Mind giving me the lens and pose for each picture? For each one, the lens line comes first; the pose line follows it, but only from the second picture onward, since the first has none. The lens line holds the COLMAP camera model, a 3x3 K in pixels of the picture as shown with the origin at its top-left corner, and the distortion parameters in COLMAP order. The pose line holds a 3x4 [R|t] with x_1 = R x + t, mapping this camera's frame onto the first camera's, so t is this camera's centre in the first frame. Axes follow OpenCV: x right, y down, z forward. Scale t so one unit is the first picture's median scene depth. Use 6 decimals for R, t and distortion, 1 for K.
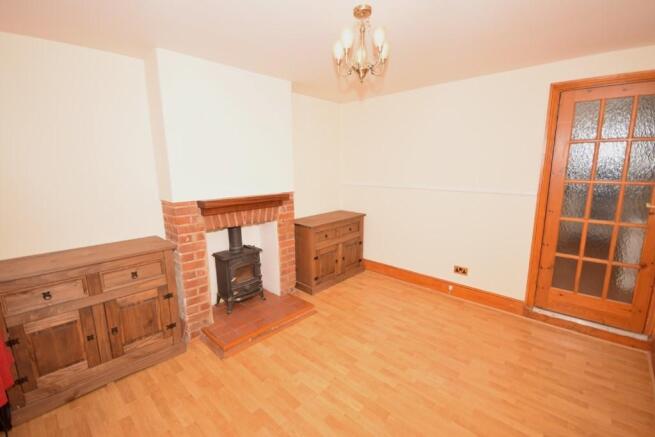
lens RADIAL K [[293.3, 0, 340.8], [0, 293.3, 210.1], [0, 0, 1]] dist [-0.026146, -0.000477]
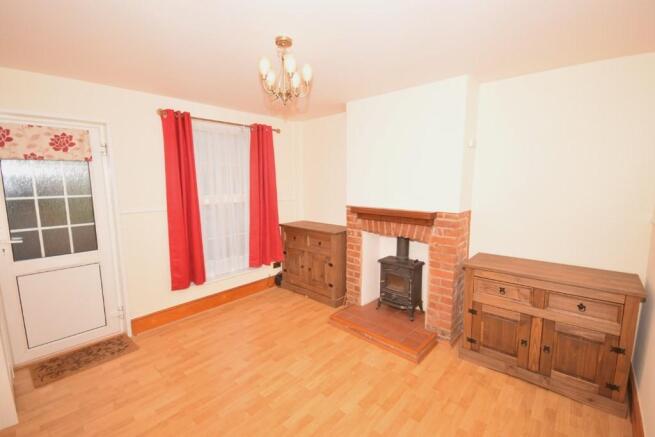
lens RADIAL K [[293.3, 0, 330.0], [0, 293.3, 220.8], [0, 0, 1]] dist [-0.026146, -0.000477]
pose [[-0.023901, 0.124592, -0.991920, 0.696872], [-0.166863, 0.977788, 0.126838, -0.095196], [0.985690, 0.168546, -0.002580, 0.743677]]
